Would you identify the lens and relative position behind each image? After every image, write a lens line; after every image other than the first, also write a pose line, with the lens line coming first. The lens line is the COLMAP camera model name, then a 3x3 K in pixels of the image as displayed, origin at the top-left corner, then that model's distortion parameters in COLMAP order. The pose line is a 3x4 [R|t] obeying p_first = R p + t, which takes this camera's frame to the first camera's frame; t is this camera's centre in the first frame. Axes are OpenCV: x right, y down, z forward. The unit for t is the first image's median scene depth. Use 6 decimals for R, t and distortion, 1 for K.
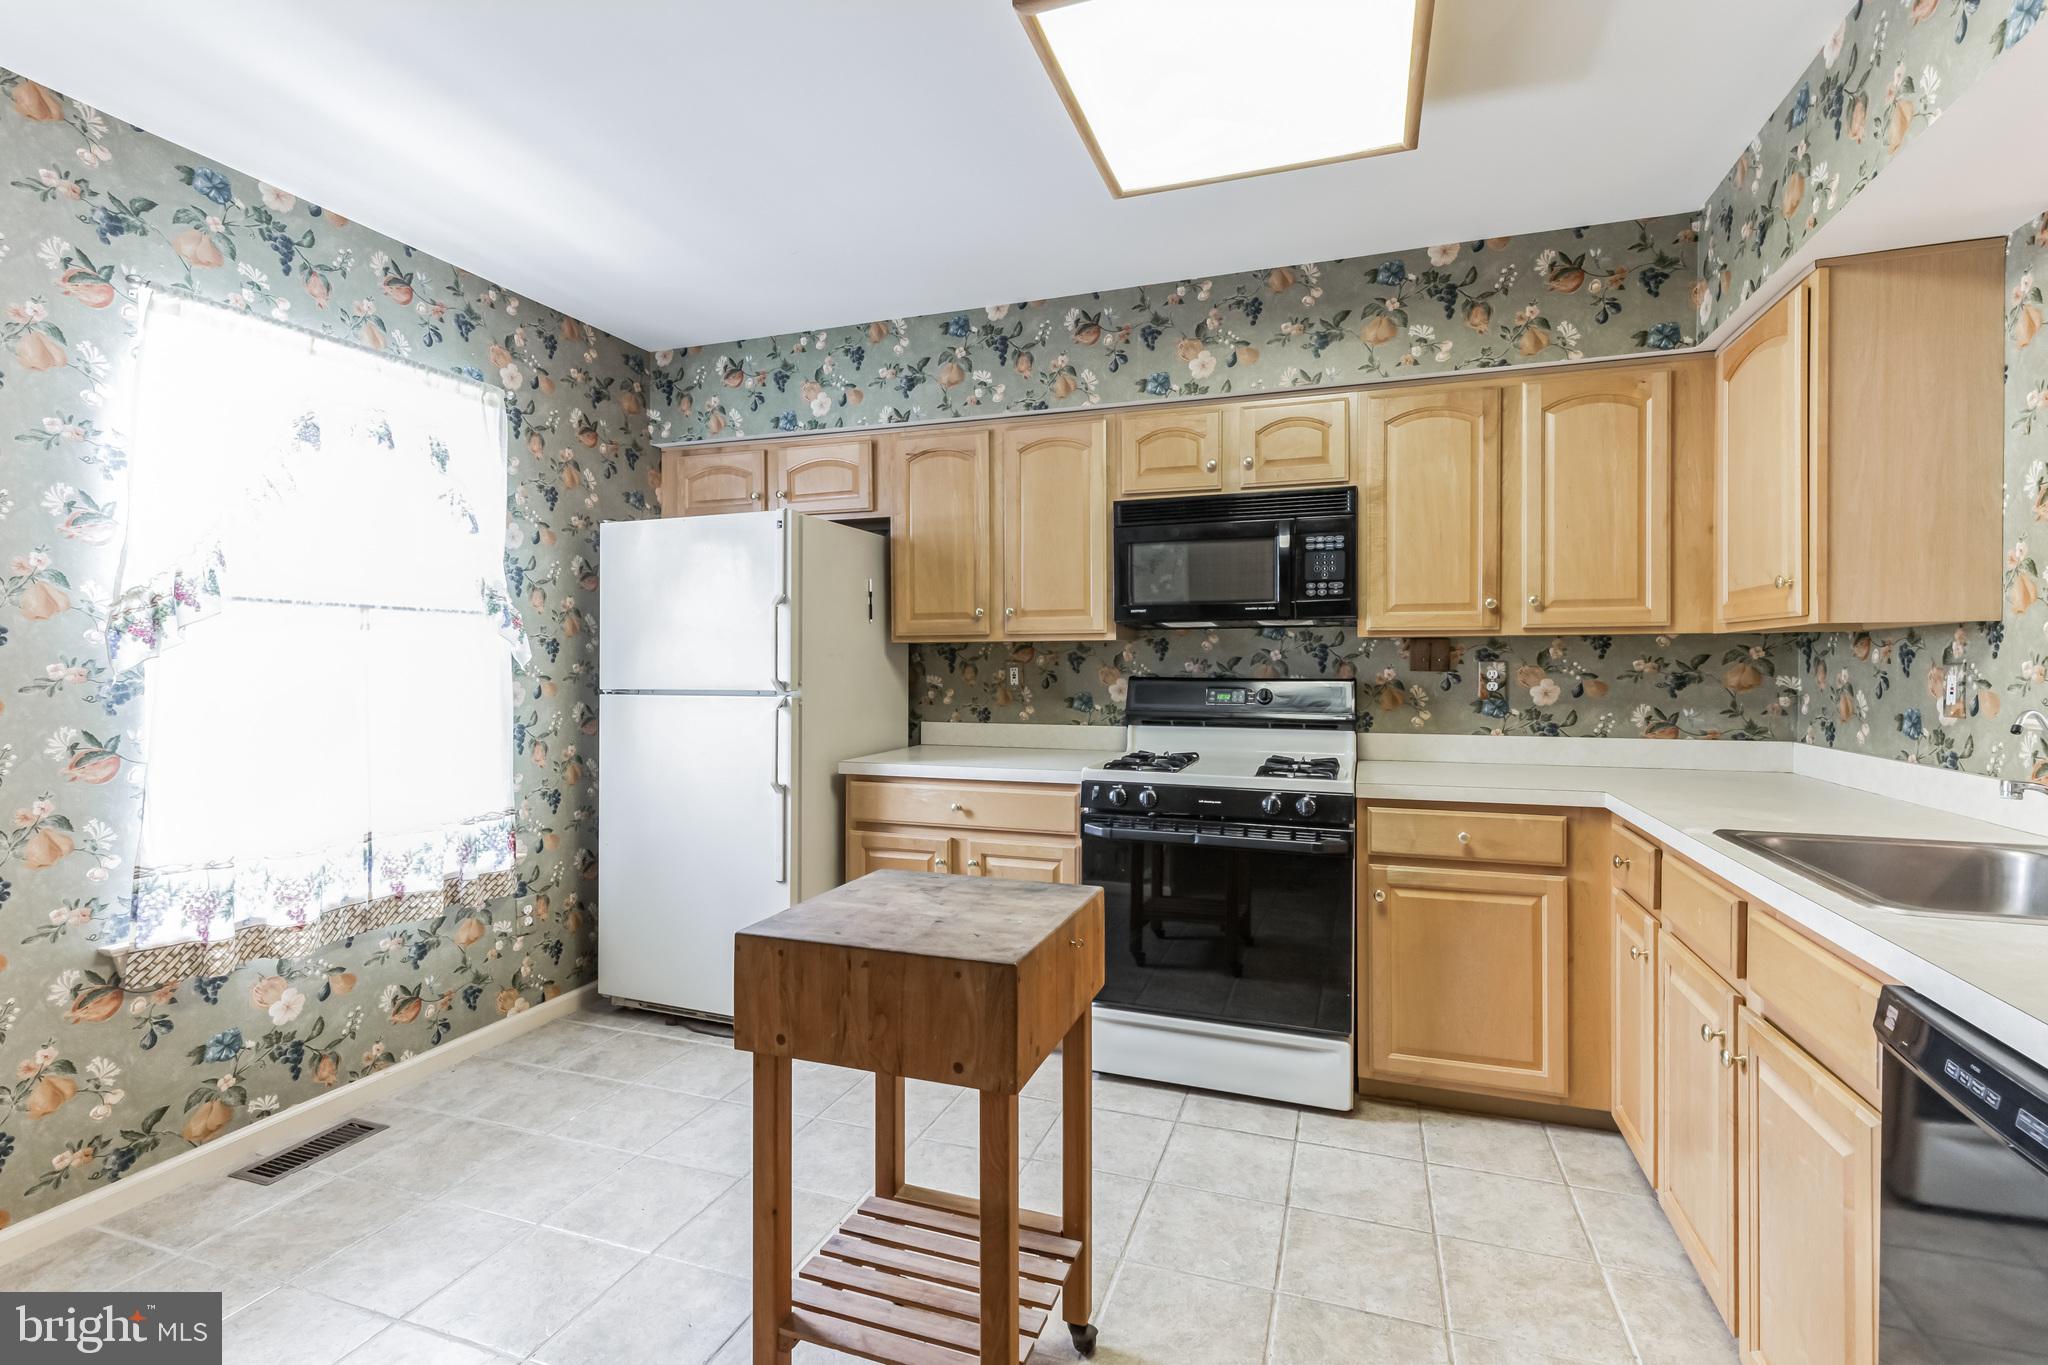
lens RADIAL K [[924.3, 0, 1030.2], [0, 924.3, 671.5], [0, 0, 1]] dist [0.003432, -0.000653]
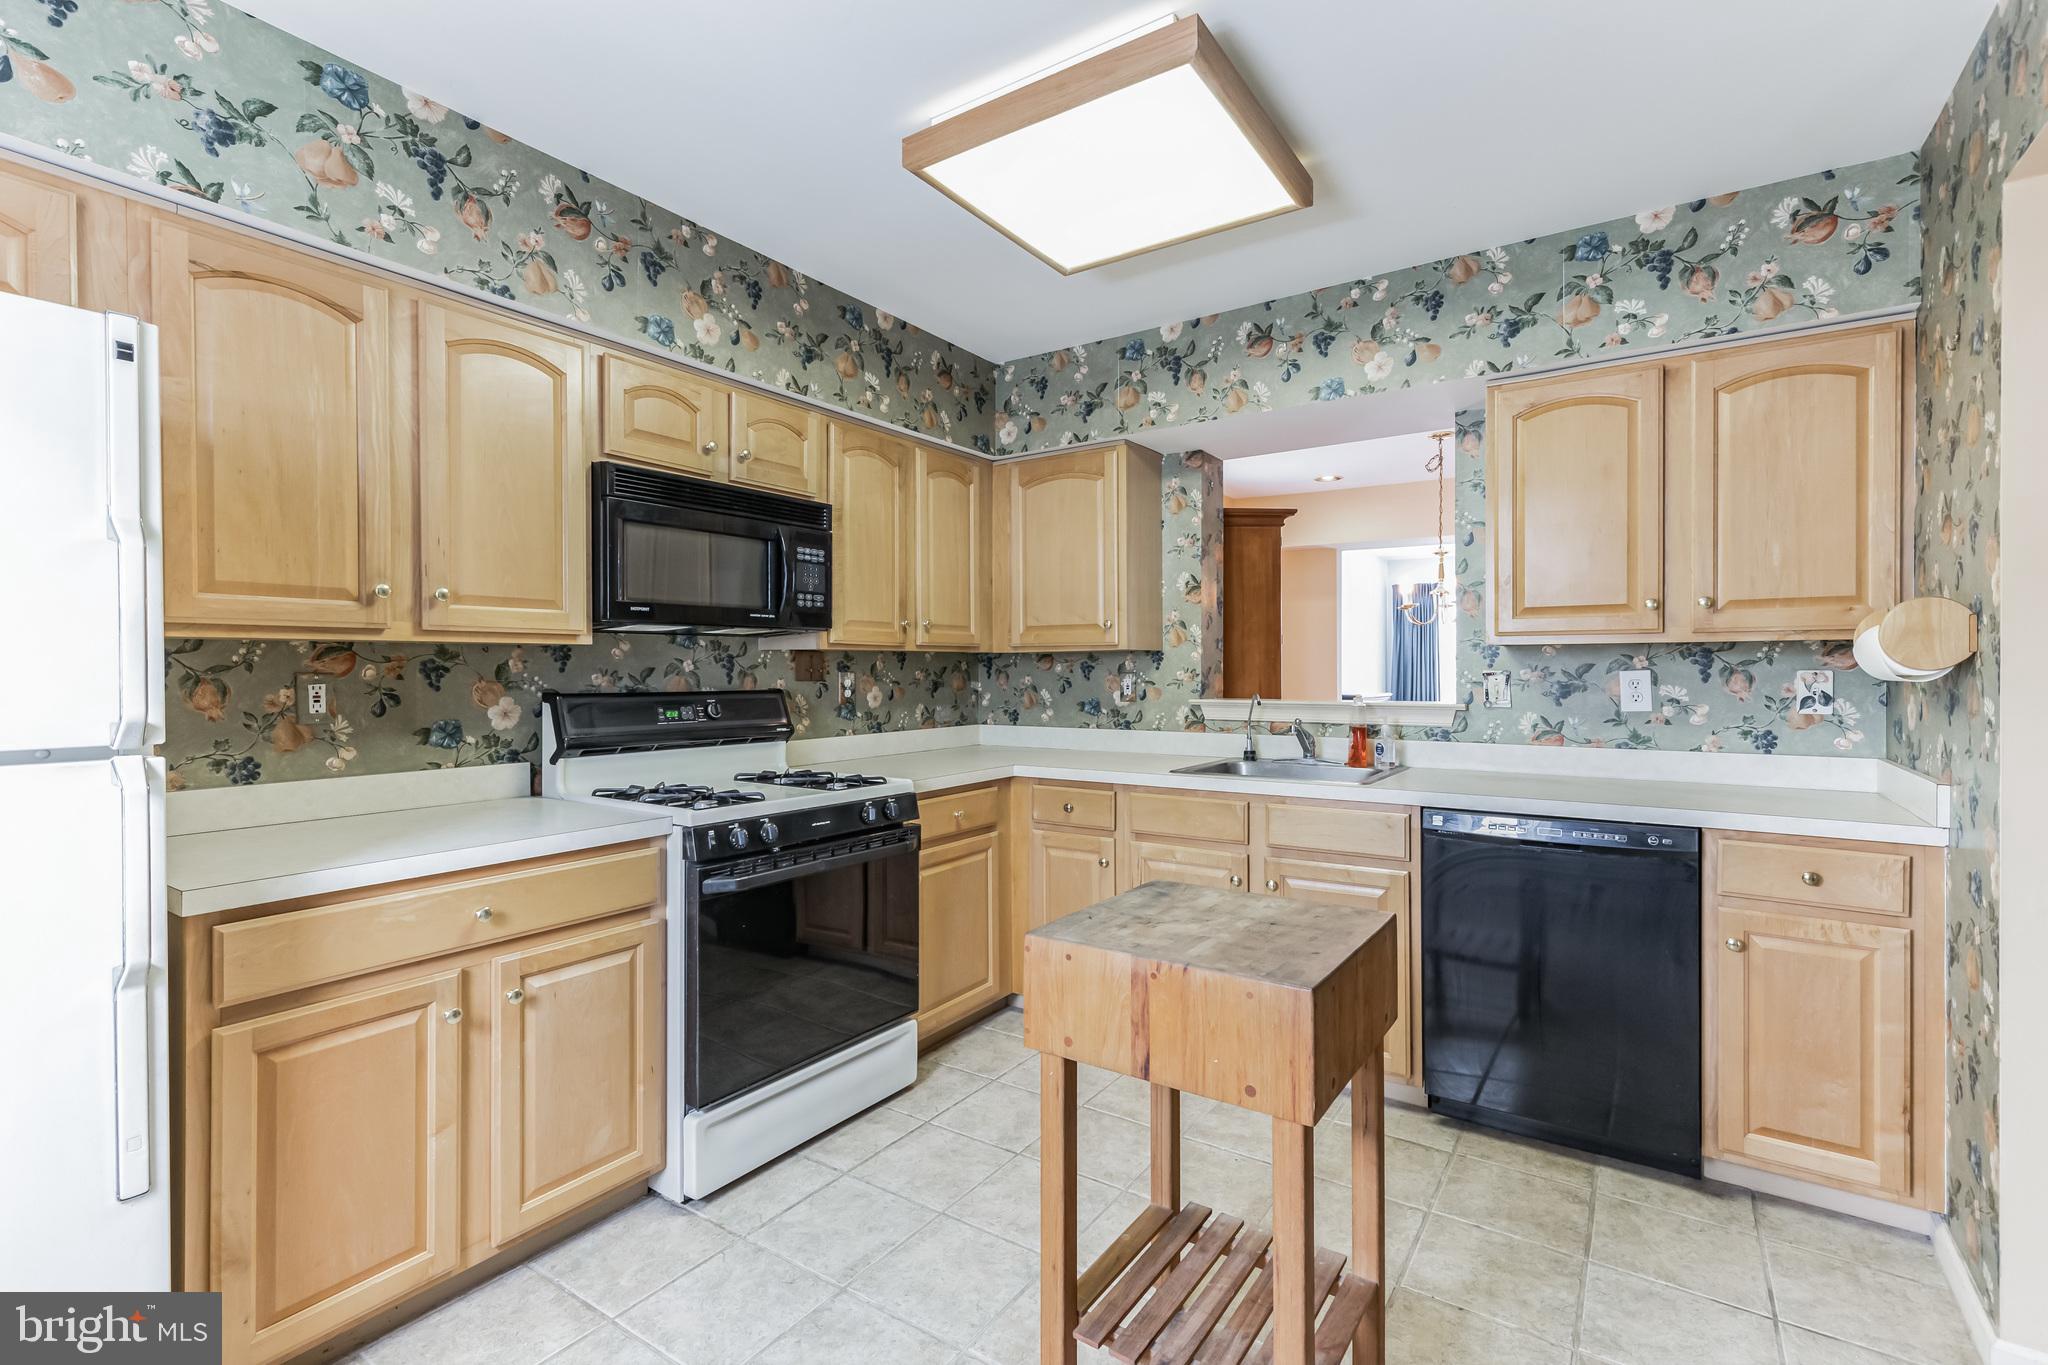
lens RADIAL K [[924.3, 0, 1028.7], [0, 924.3, 676.0], [0, 0, 1]] dist [0.003432, -0.000653]
pose [[0.251792, -0.005528, 0.967765, -0.588292], [0.013731, 0.999903, 0.002140, -0.005745], [-0.967684, 0.012749, 0.251844, 0.505839]]
